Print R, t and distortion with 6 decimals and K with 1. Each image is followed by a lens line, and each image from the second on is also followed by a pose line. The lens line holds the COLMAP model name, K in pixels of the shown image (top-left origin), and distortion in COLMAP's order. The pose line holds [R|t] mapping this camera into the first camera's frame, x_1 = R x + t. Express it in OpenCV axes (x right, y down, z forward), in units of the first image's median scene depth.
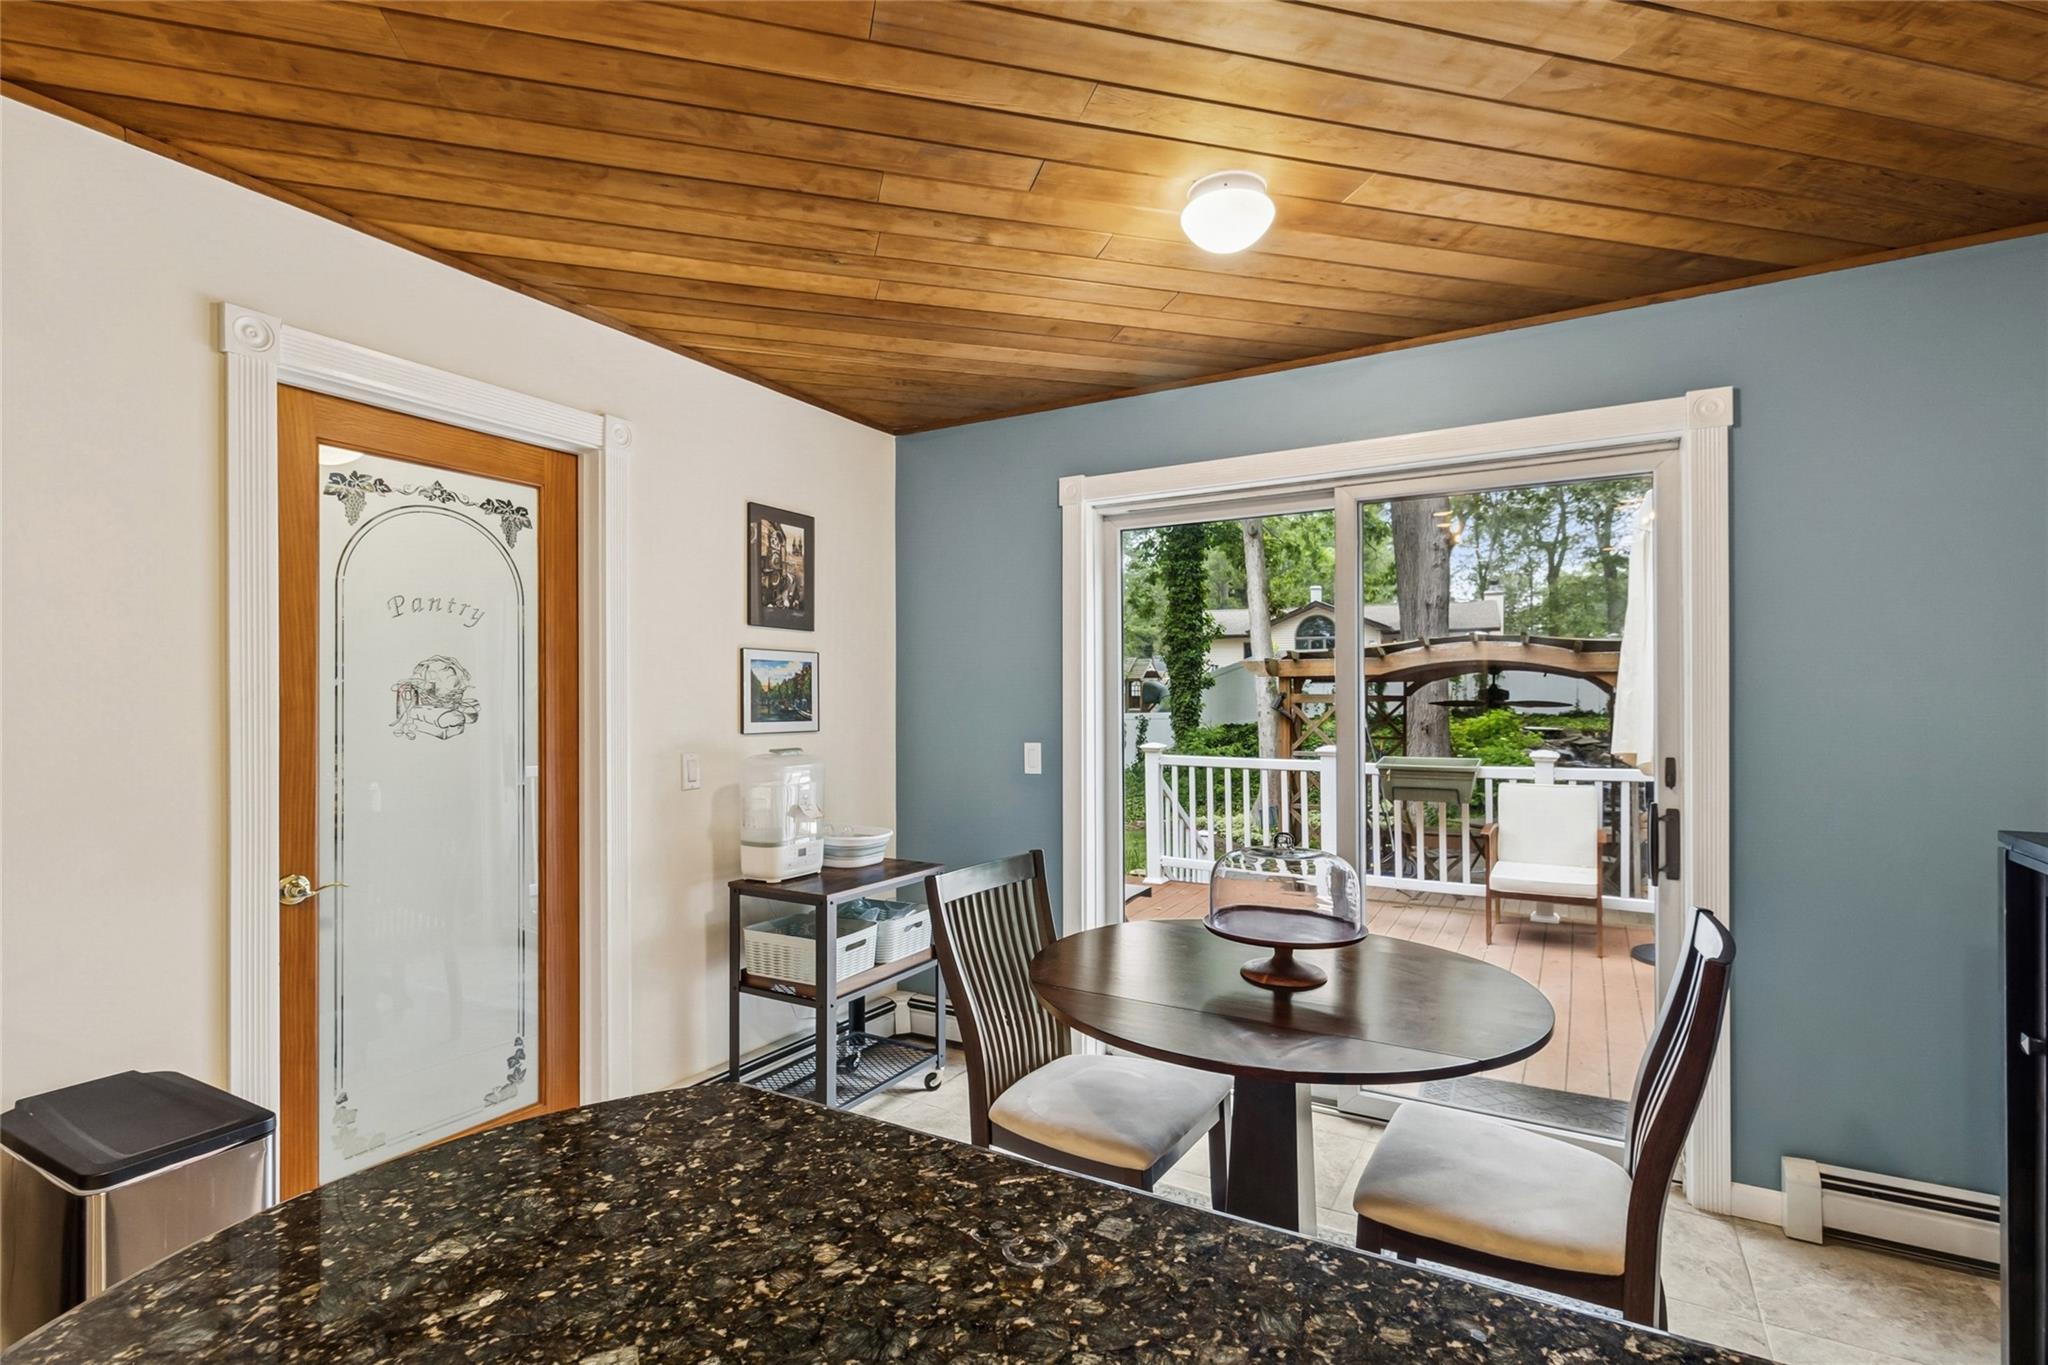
lens RADIAL K [[959.9, 0, 1031.8], [0, 959.9, 691.4], [0, 0, 1]] dist [0.000630, 0.002074]
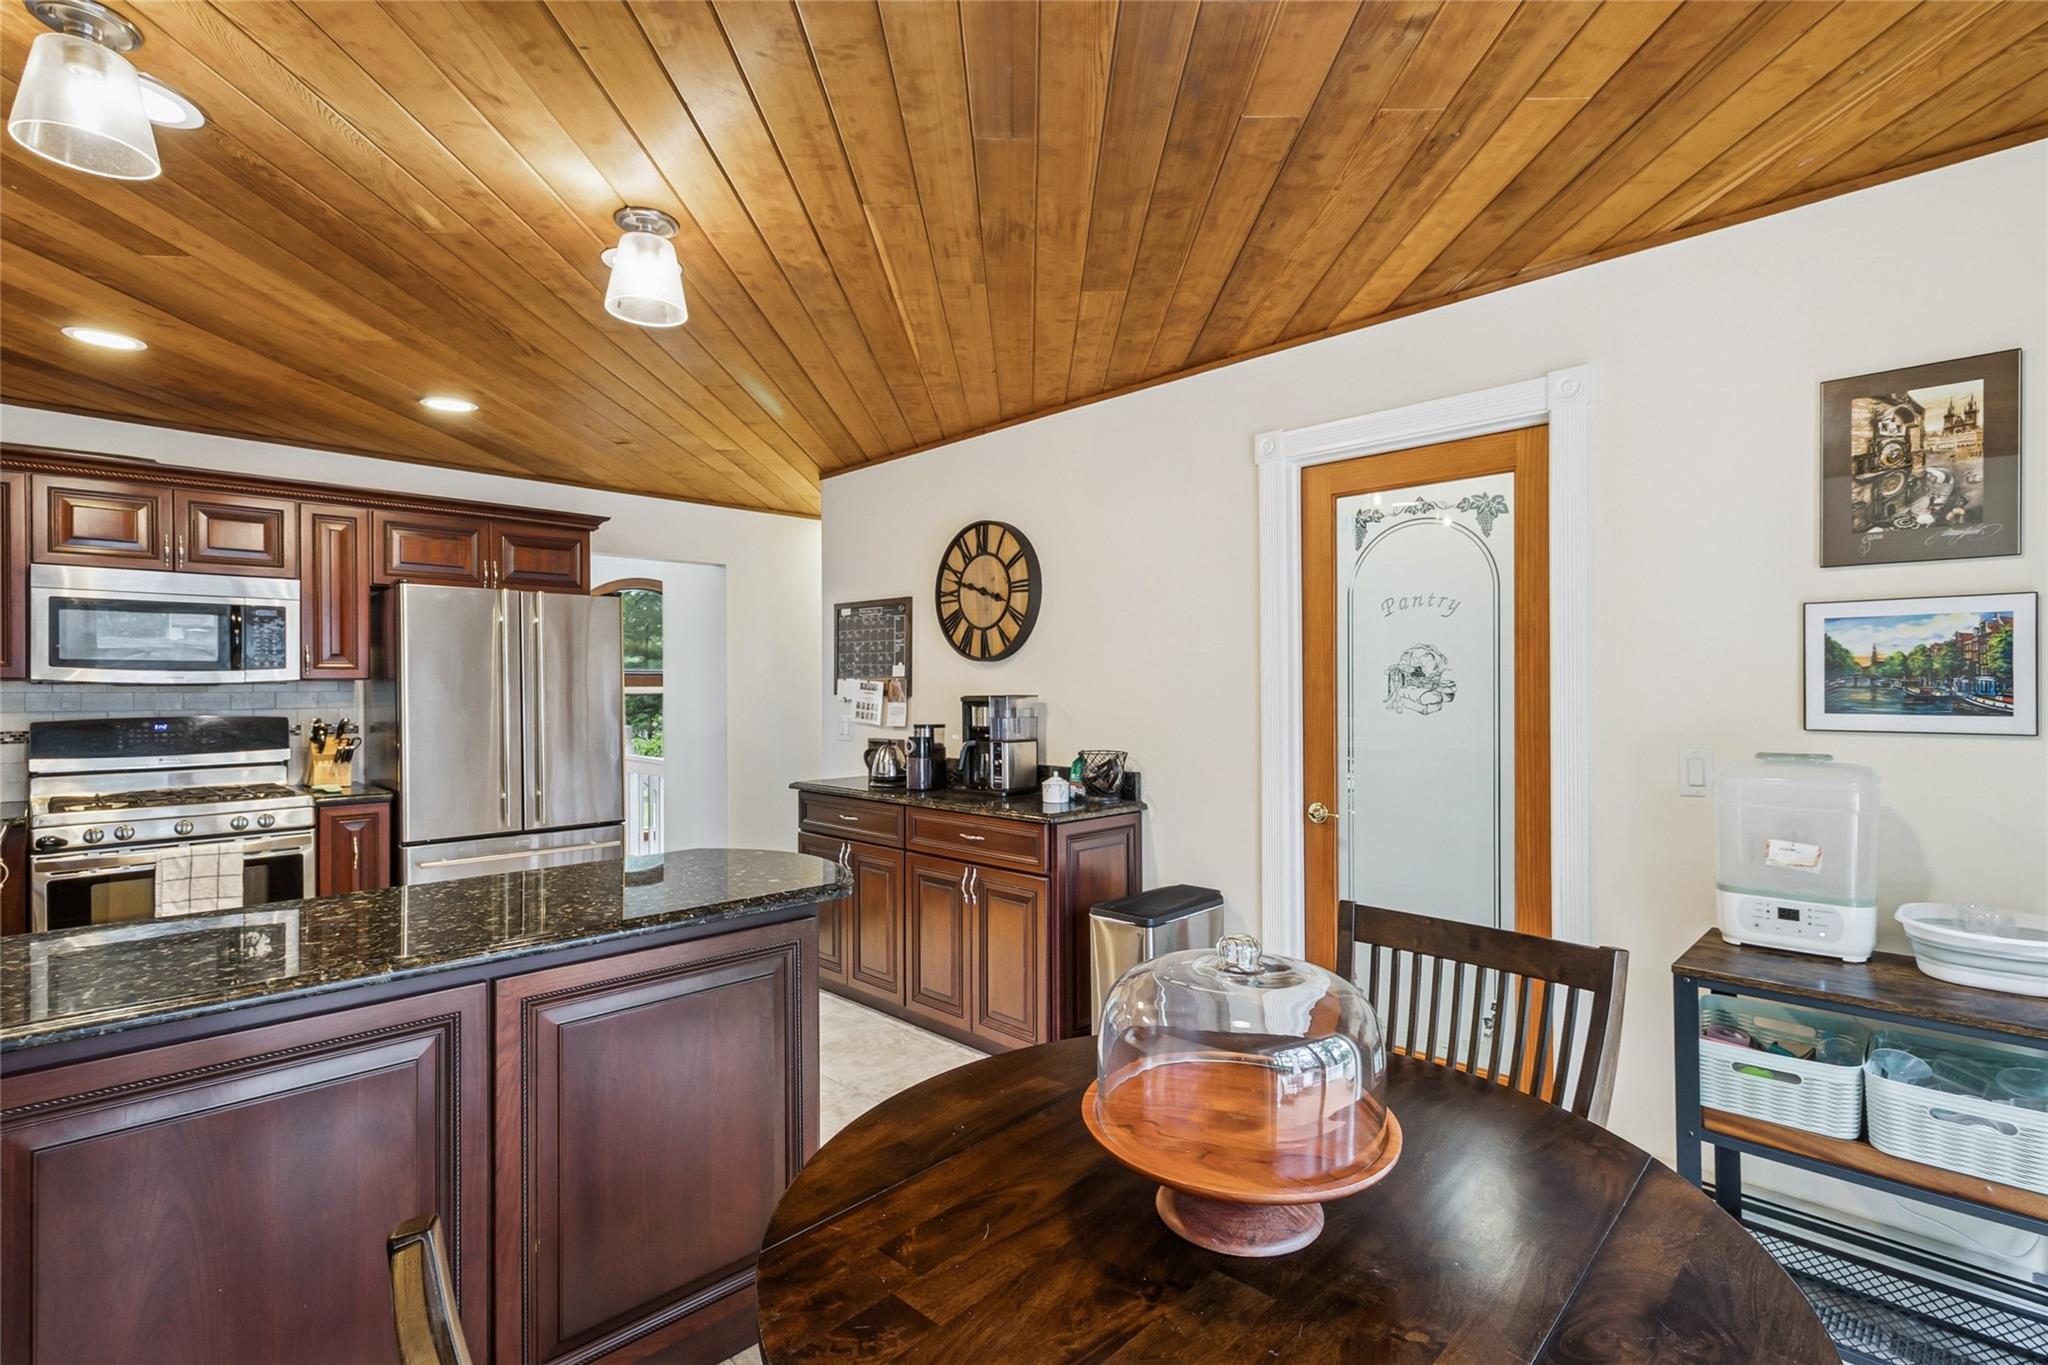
lens RADIAL K [[959.9, 0, 1031.4], [0, 959.9, 687.3], [0, 0, 1]] dist [0.000630, 0.002074]
pose [[-0.262955, -0.001491, -0.964807, 0.604183], [0.005831, 0.999978, -0.003135, 0.015985], [0.964790, -0.006450, -0.262941, 0.787765]]
